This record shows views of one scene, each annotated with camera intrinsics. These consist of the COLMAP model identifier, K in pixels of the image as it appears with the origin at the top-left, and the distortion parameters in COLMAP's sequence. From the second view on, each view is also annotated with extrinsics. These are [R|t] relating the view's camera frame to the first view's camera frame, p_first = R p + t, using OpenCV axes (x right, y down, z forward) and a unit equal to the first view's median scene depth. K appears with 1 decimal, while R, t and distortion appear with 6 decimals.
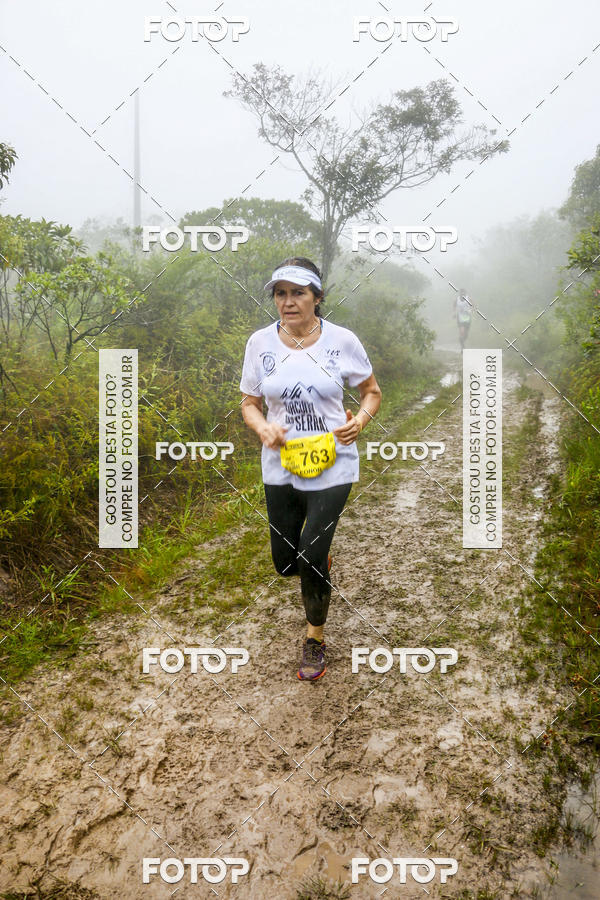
lens RADIAL K [[825.6, 0, 301.5], [0, 825.6, 459.6], [0, 0, 1]] dist [-0.156550, 0.211332]
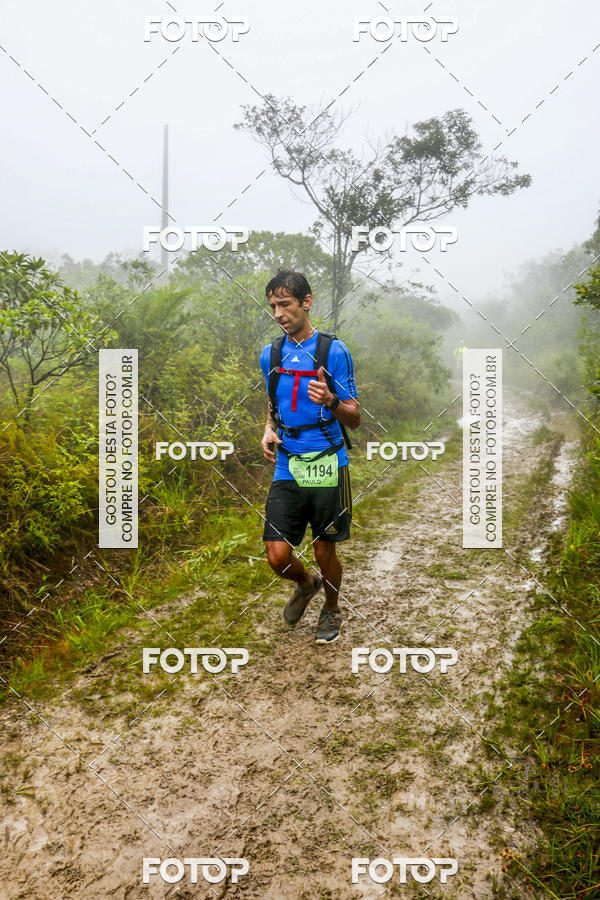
lens RADIAL K [[825.6, 0, 301.5], [0, 825.6, 459.6], [0, 0, 1]] dist [-0.156550, 0.211332]
pose [[0.998961, 0.010533, -0.044335, 0.076763], [-0.012330, 0.999105, -0.040452, -0.025720], [0.043869, 0.040957, 0.998197, 0.100751]]
